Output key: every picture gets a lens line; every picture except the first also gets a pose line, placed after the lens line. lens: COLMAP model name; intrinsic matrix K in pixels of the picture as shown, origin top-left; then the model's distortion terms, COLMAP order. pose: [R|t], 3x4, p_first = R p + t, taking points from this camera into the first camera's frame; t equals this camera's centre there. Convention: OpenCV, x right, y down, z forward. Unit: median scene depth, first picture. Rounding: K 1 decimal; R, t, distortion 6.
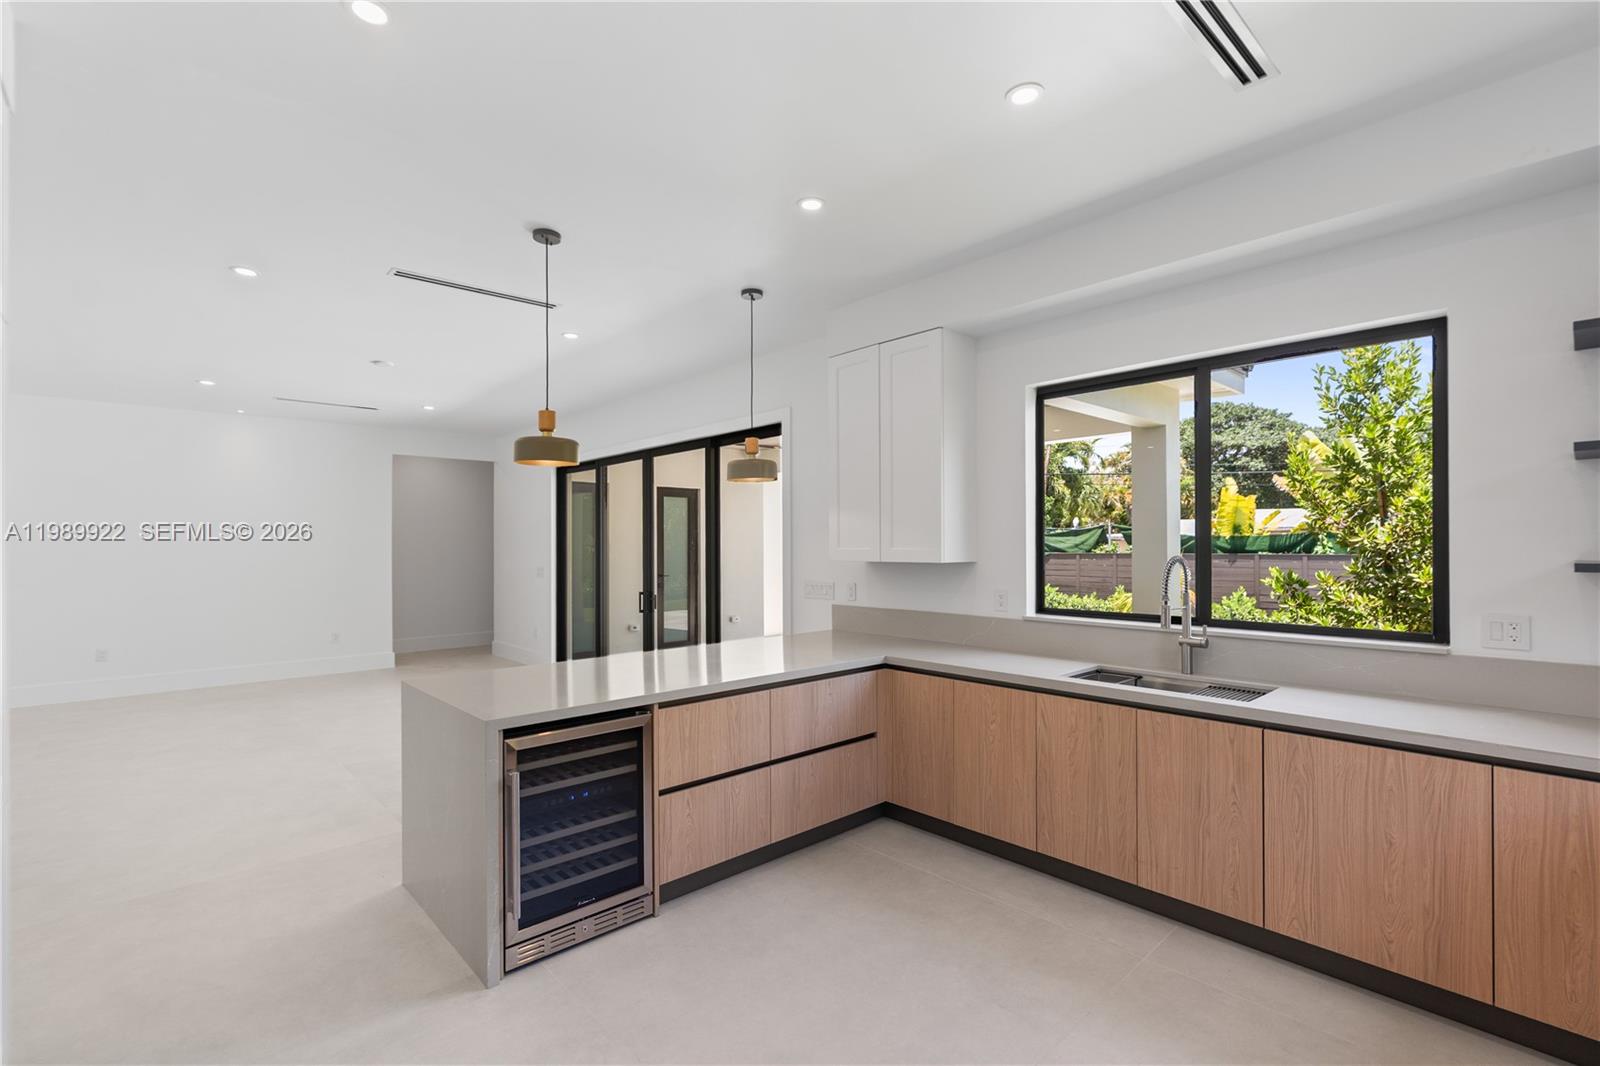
lens RADIAL K [[720.7, 0, 802.3], [0, 720.7, 540.8], [0, 0, 1]] dist [-0.004745, 0.000675]
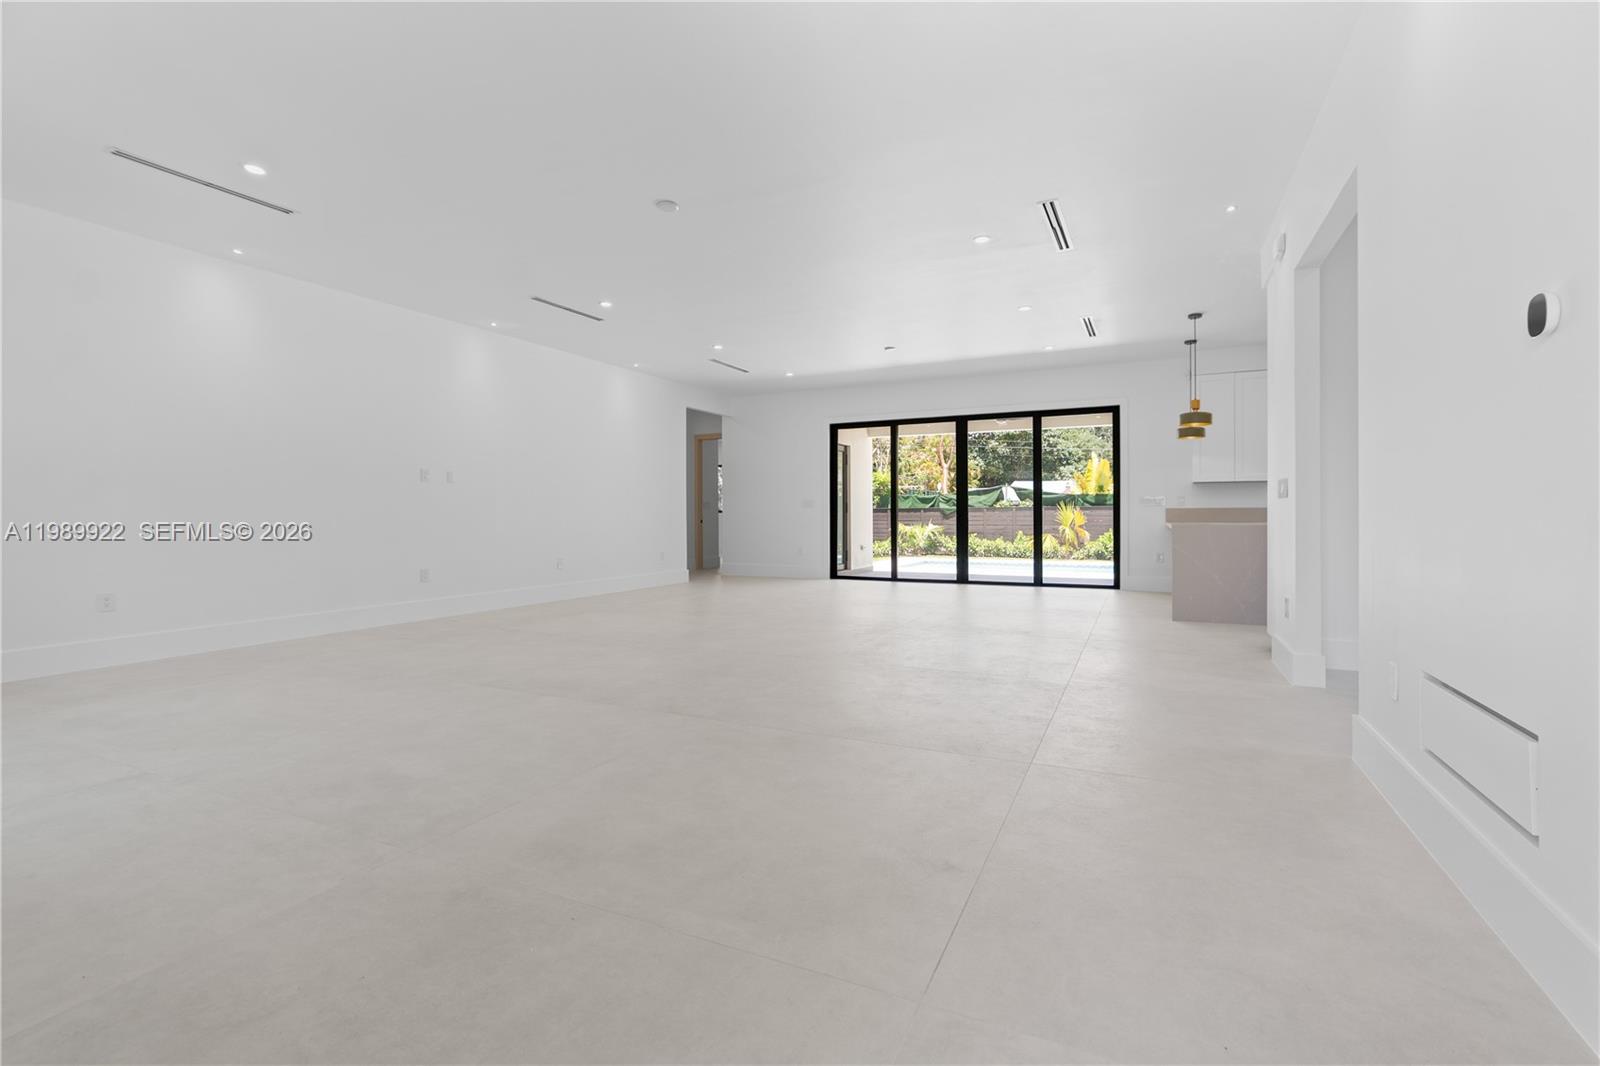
lens RADIAL K [[720.7, 0, 808.1], [0, 720.7, 528.7], [0, 0, 1]] dist [-0.004745, 0.000675]
pose [[0.924277, -0.004718, 0.381692, -2.585697], [-0.003155, 0.999795, 0.019998, 0.187445], [-0.381708, -0.019688, 0.924073, -0.618503]]
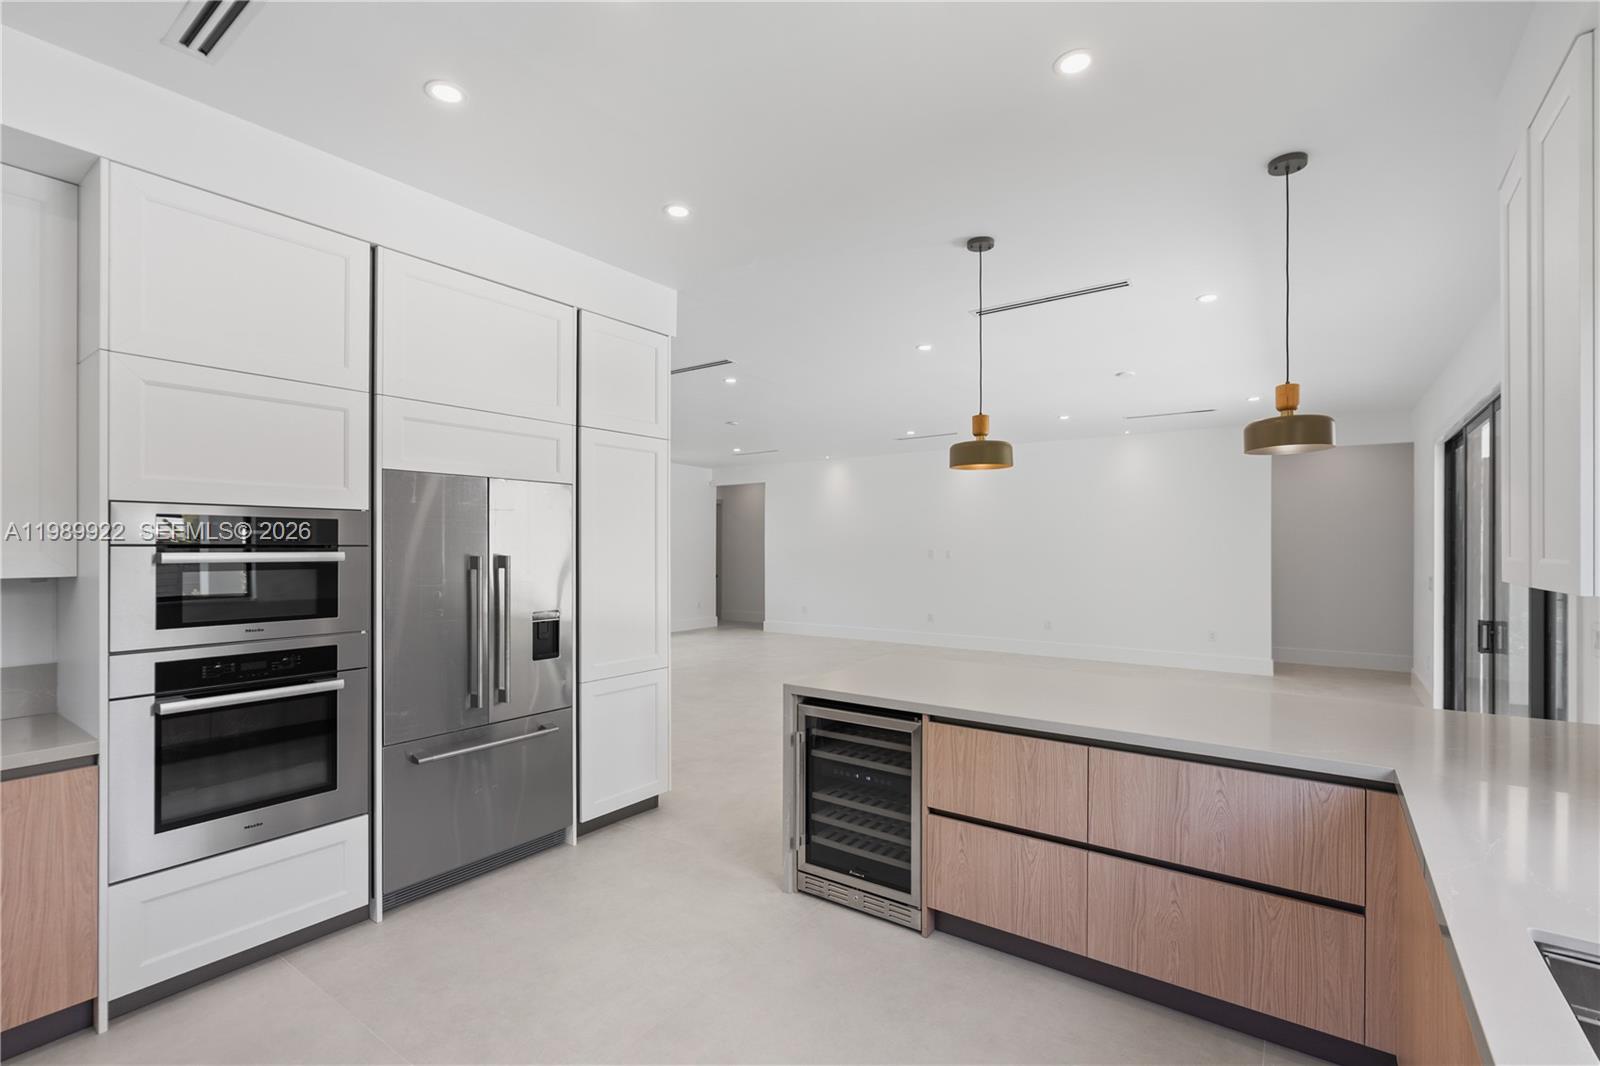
lens RADIAL K [[720.7, 0, 814.9], [0, 720.7, 544.7], [0, 0, 1]] dist [-0.004745, 0.000675]
pose [[0.220203, 0.004796, -0.975442, 0.682258], [0.000074, 0.999988, 0.004933, -0.004099], [0.975454, -0.001158, 0.220200, 0.634428]]
